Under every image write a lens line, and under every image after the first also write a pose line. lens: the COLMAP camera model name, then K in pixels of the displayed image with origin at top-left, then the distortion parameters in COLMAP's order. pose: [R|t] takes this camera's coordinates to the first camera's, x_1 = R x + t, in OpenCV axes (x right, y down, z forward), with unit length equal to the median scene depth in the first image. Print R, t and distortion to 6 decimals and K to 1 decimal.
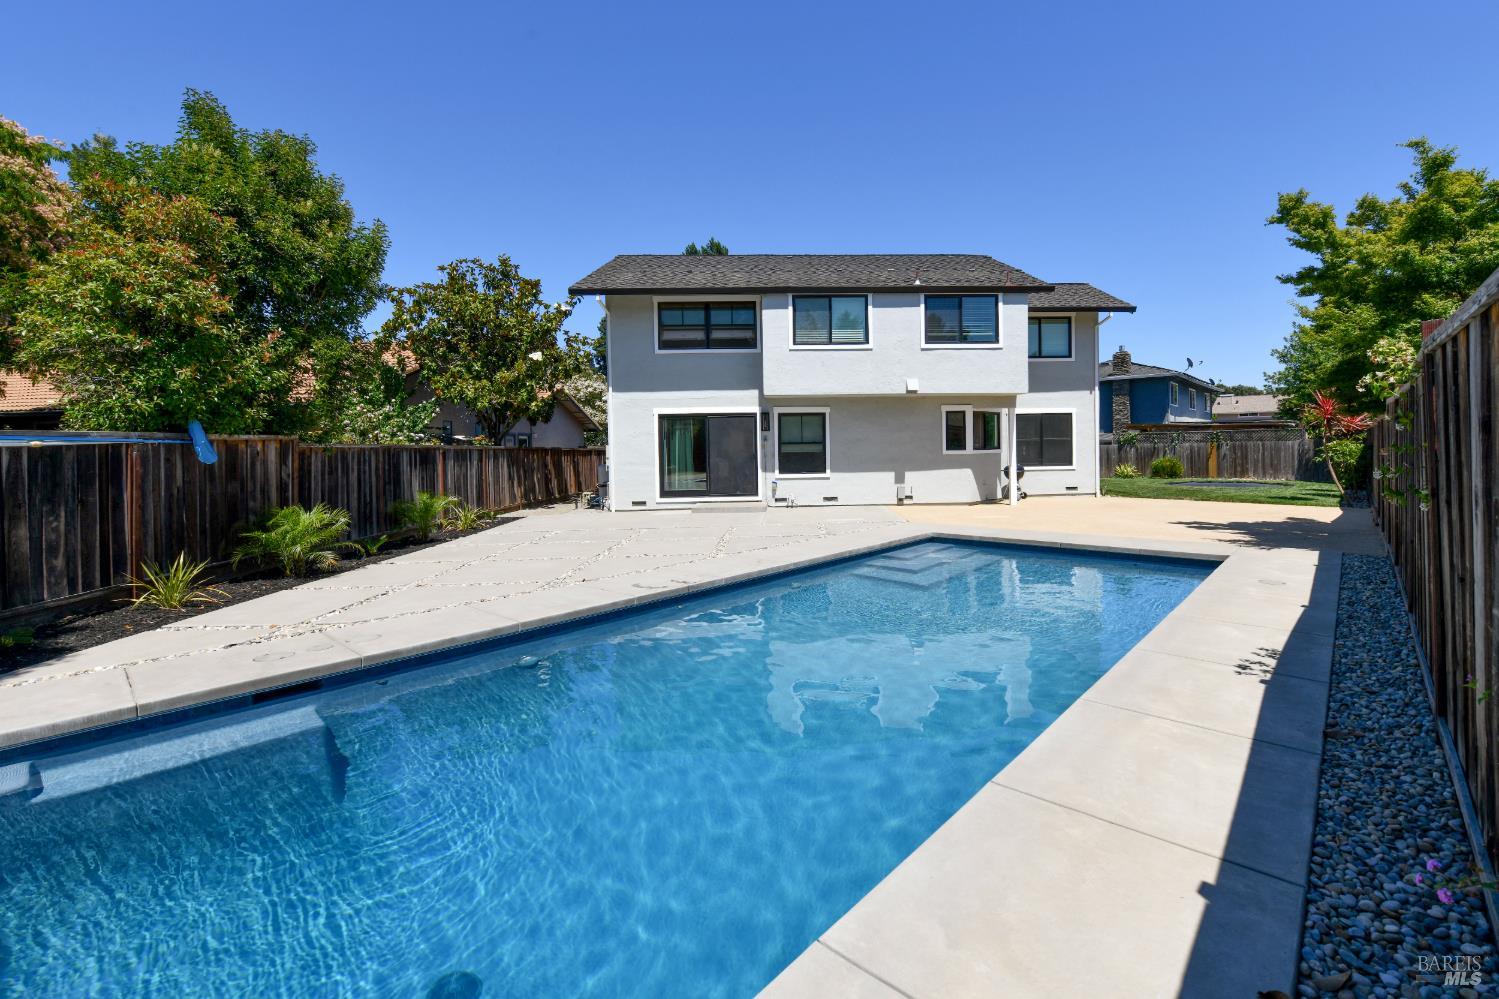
lens RADIAL K [[649.5, 0, 804.8], [0, 649.5, 454.9], [0, 0, 1]] dist [-0.016859, 0.000011]
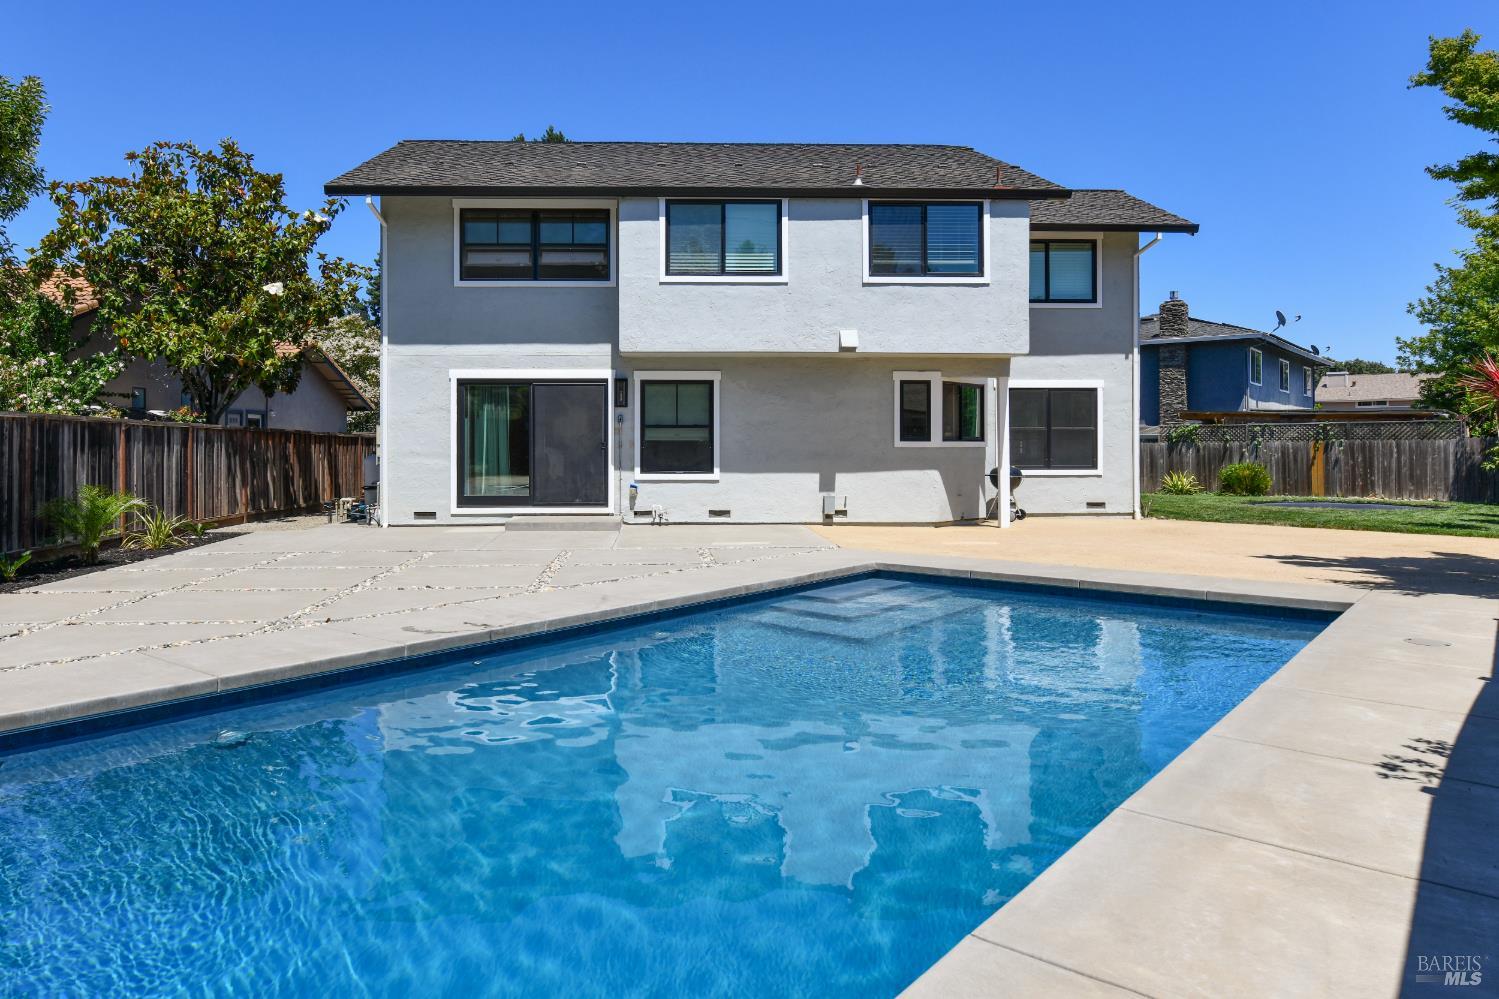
lens RADIAL K [[985.9, 0, 665.0], [0, 985.9, 433.8], [0, 0, 1]] dist [-0.002893, -0.003331]
pose [[0.999692, 0.015189, -0.019629, 0.003151], [-0.015648, 0.999603, -0.023442, 0.012217], [0.019266, 0.023742, 0.999532, 0.013980]]
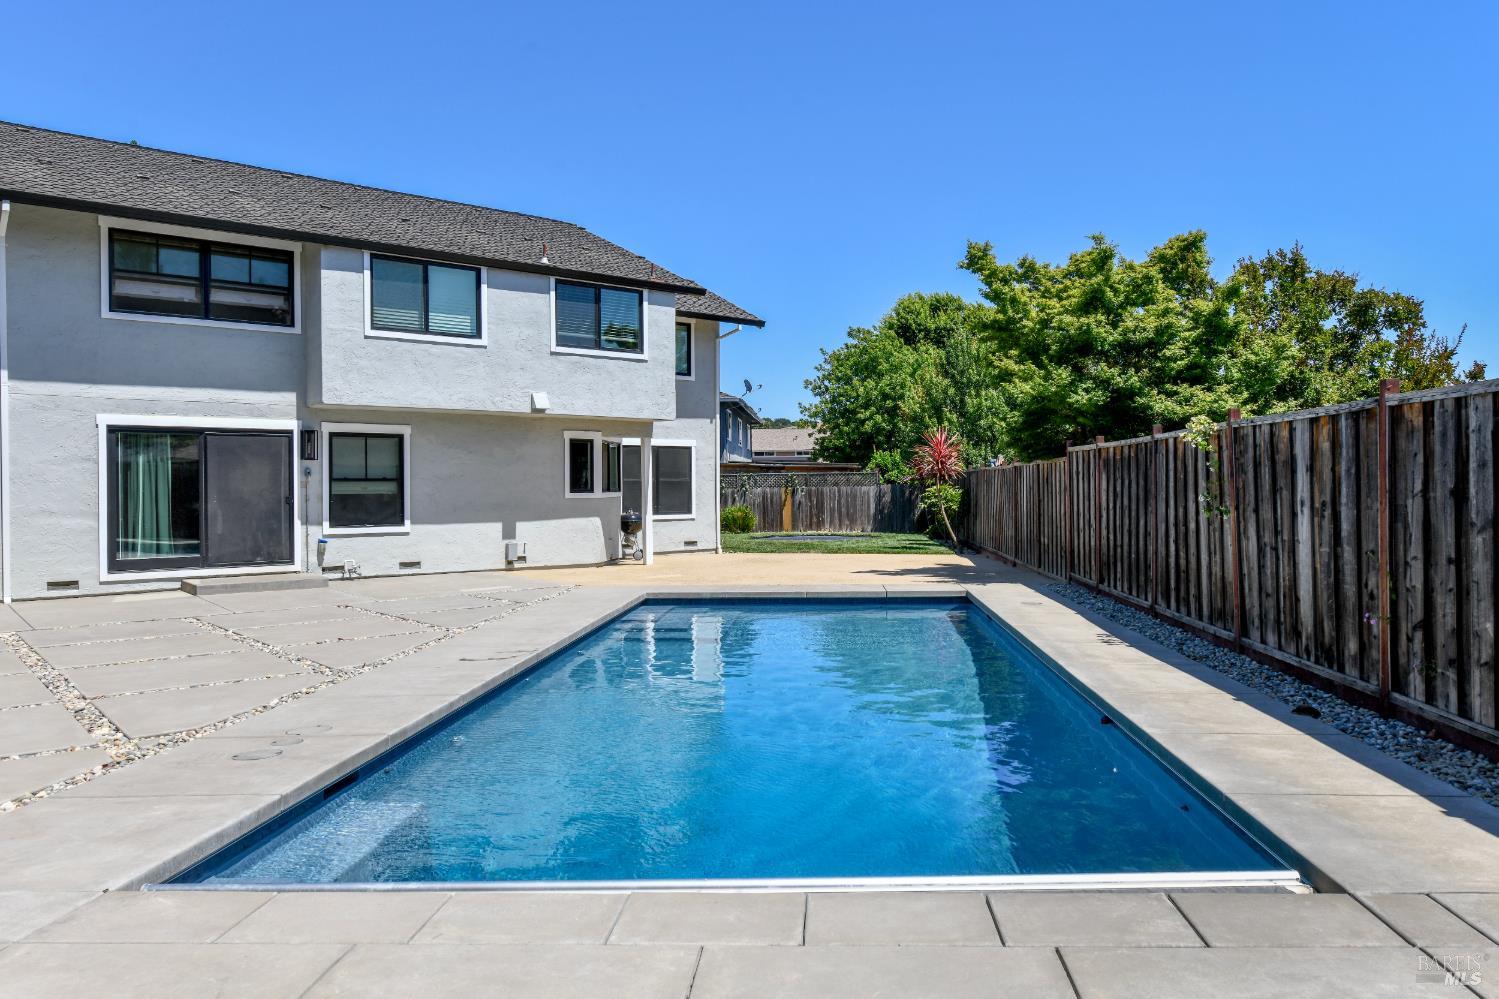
lens RADIAL K [[1068.7, 0, 801.0], [0, 1068.7, 481.1], [0, 0, 1]] dist [0.002037, -0.000189]
pose [[0.780954, 0.013412, 0.624445, -0.332695], [0.002746, 0.999686, -0.024905, 0.010670], [-0.624583, 0.021164, 0.780672, -0.100925]]
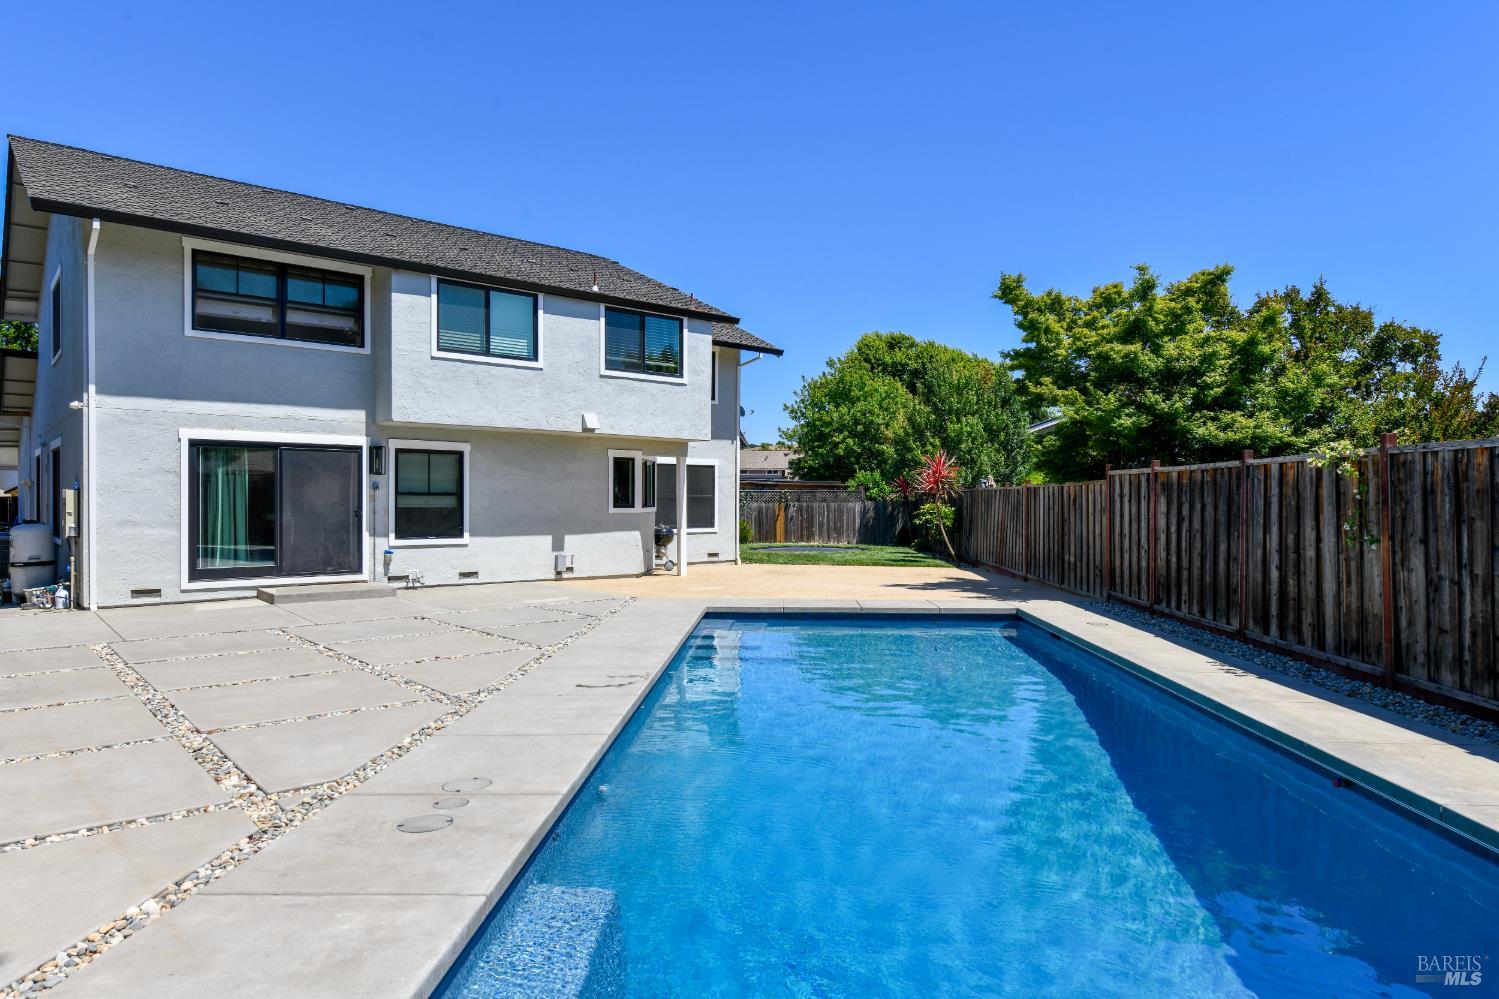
lens RADIAL K [[924.7, 0, 749.5], [0, 924.7, 499.5], [0, 0, 1]] dist [0.005468, -0.002647]
pose [[0.785022, 0.019440, 0.619163, -0.343329], [-0.008443, 0.999750, -0.020685, 0.004712], [-0.619410, 0.011011, 0.784990, 0.030041]]
